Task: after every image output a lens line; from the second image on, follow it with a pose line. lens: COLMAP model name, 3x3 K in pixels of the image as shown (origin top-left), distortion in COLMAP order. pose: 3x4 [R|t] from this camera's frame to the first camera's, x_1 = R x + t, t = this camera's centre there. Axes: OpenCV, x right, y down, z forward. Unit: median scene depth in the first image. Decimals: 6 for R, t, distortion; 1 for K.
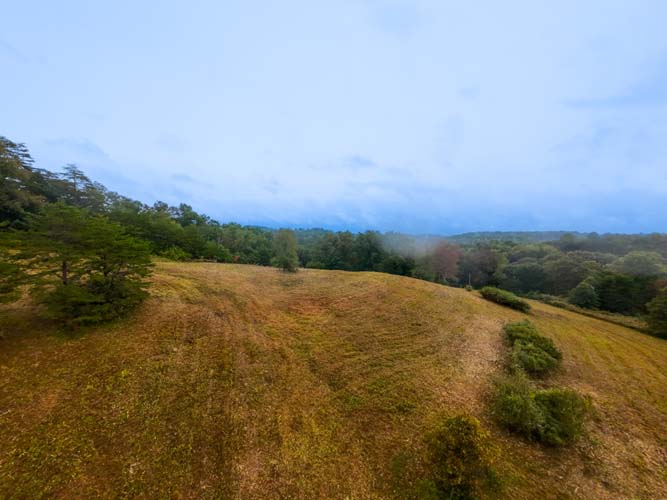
lens RADIAL K [[266.7, 0, 333.6], [0, 266.7, 247.8], [0, 0, 1]] dist [0.017202, -0.000201]
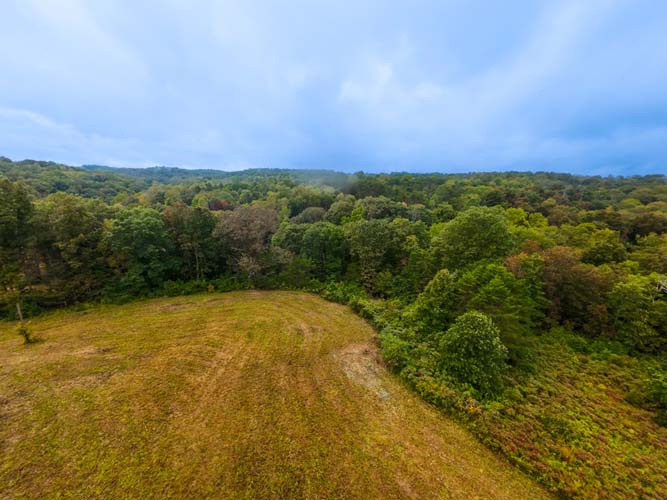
lens RADIAL K [[266.7, 0, 330.8], [0, 266.7, 252.5], [0, 0, 1]] dist [0.017202, -0.000201]
pose [[0.737347, -0.178110, 0.651611, 0.549169], [0.012815, 0.968129, 0.250125, -0.045075], [-0.675393, -0.176079, 0.716129, 0.888203]]
